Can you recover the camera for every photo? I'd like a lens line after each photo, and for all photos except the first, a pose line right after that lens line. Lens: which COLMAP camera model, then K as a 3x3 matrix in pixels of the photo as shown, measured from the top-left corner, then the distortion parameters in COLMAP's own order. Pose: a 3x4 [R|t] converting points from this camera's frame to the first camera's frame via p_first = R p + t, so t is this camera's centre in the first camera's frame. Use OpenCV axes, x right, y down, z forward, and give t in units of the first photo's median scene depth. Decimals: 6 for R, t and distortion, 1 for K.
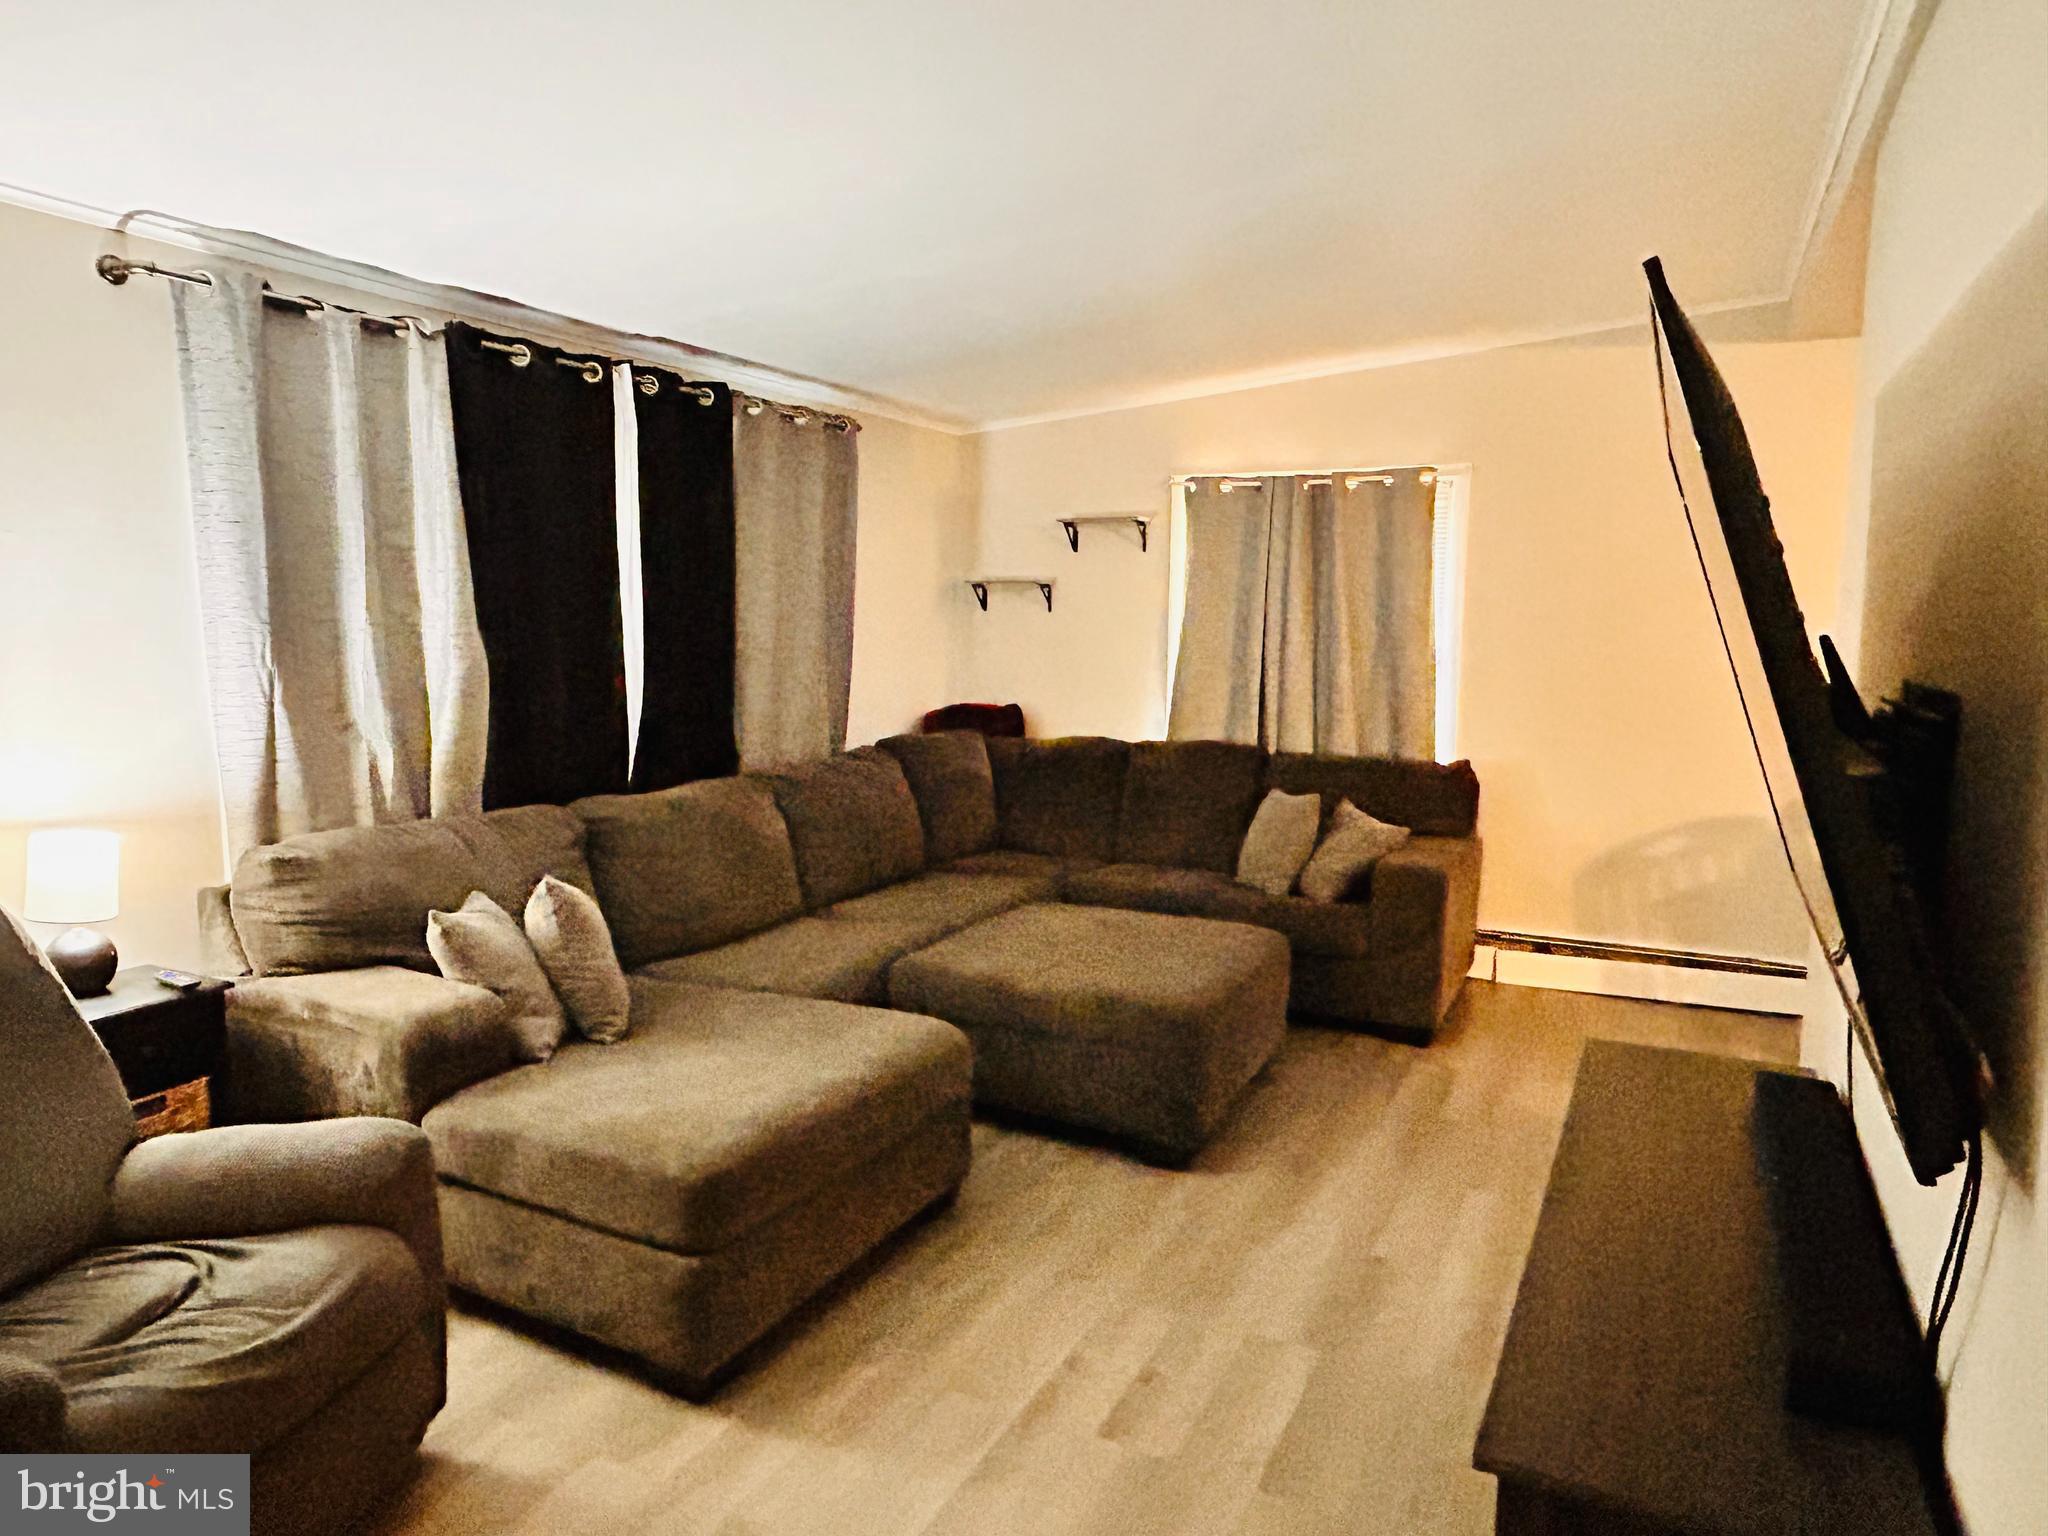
lens RADIAL K [[1290.8, 0, 1029.7], [0, 1290.8, 768.1], [0, 0, 1]] dist [0.000516, -0.003840]
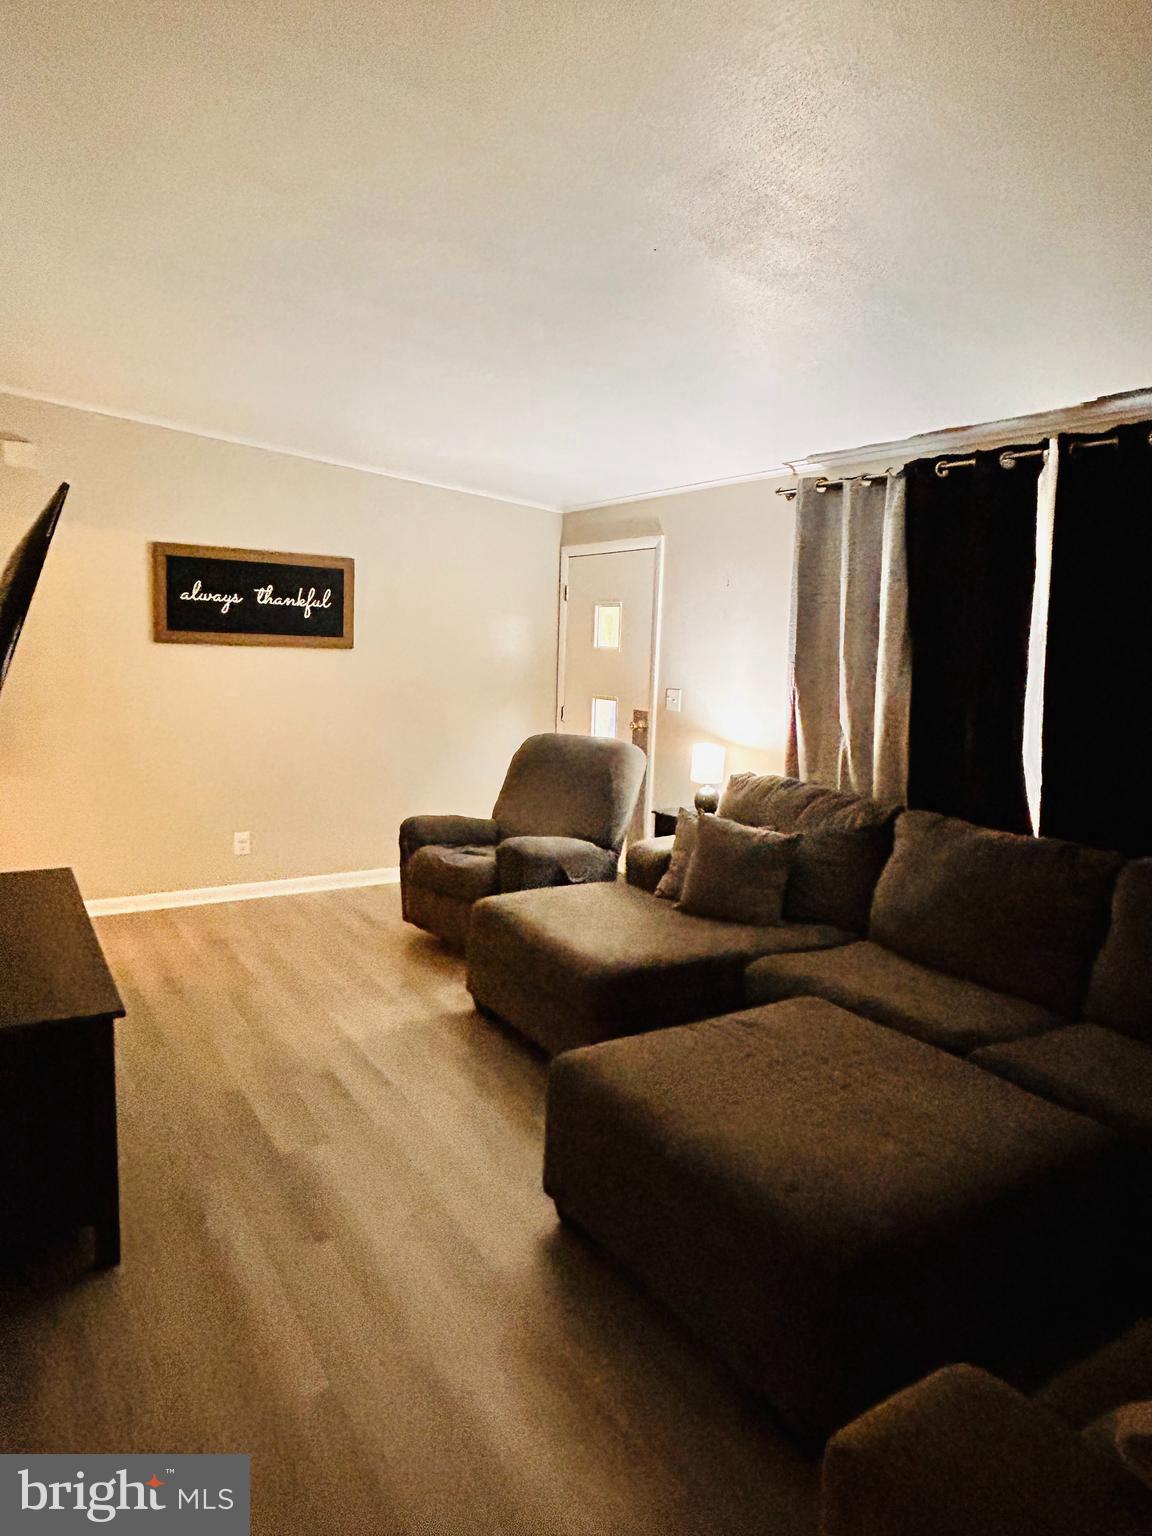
lens RADIAL K [[961.5, 0, 576.0], [0, 961.5, 768.0], [0, 0, 1]] dist [-0.001223, -0.004466]
pose [[-0.515874, 0.097512, -0.851097, 0.435073], [-0.132789, 0.972390, 0.191896, -0.104738], [0.846310, 0.212010, -0.488682, 0.797700]]
